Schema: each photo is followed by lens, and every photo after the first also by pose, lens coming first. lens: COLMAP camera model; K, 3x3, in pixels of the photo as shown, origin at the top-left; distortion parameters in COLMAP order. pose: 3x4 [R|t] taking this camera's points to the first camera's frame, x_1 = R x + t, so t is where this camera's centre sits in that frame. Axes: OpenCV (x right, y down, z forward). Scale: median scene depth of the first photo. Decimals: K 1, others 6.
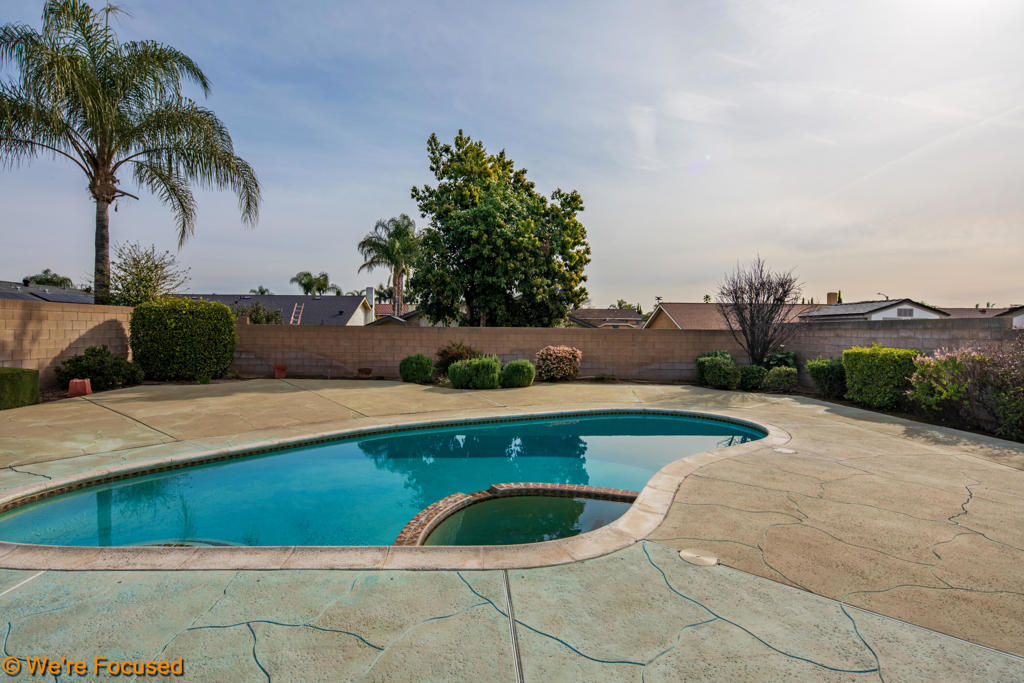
lens RADIAL K [[510.3, 0, 505.5], [0, 510.3, 340.0], [0, 0, 1]] dist [0.002405, -0.000849]
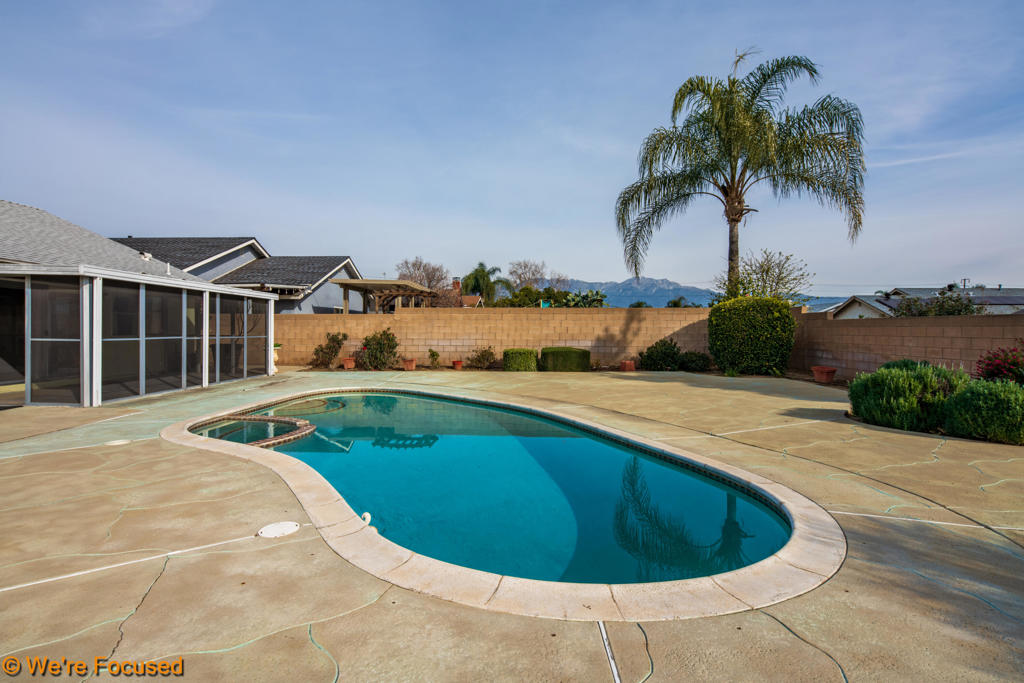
lens RADIAL K [[510.3, 0, 507.5], [0, 510.3, 336.0], [0, 0, 1]] dist [0.002405, -0.000849]
pose [[-0.052799, 0.002010, -0.998603, 0.419280], [-0.021826, 0.999757, 0.003167, 0.006834], [0.998367, 0.021963, -0.052742, 0.502019]]
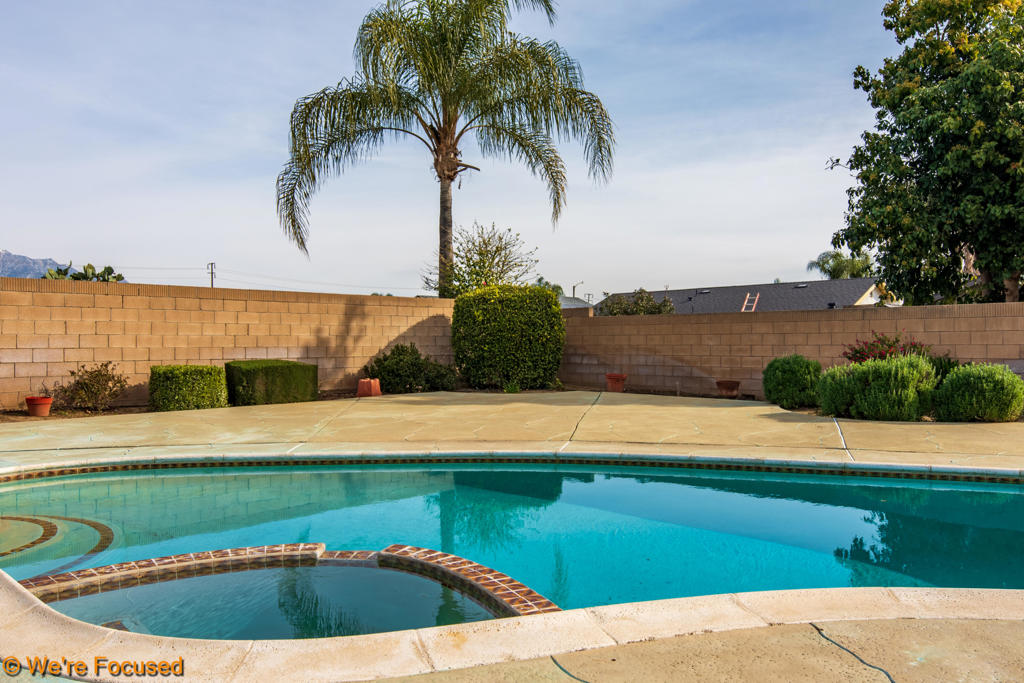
lens RADIAL K [[771.3, 0, 513.5], [0, 771.3, 343.2], [0, 0, 1]] dist [-0.001116, 0.009566]
pose [[0.699451, -0.014866, -0.714526, 0.200910], [0.000482, 0.999793, -0.020329, 0.028711], [0.714681, 0.013875, 0.699313, 0.166429]]
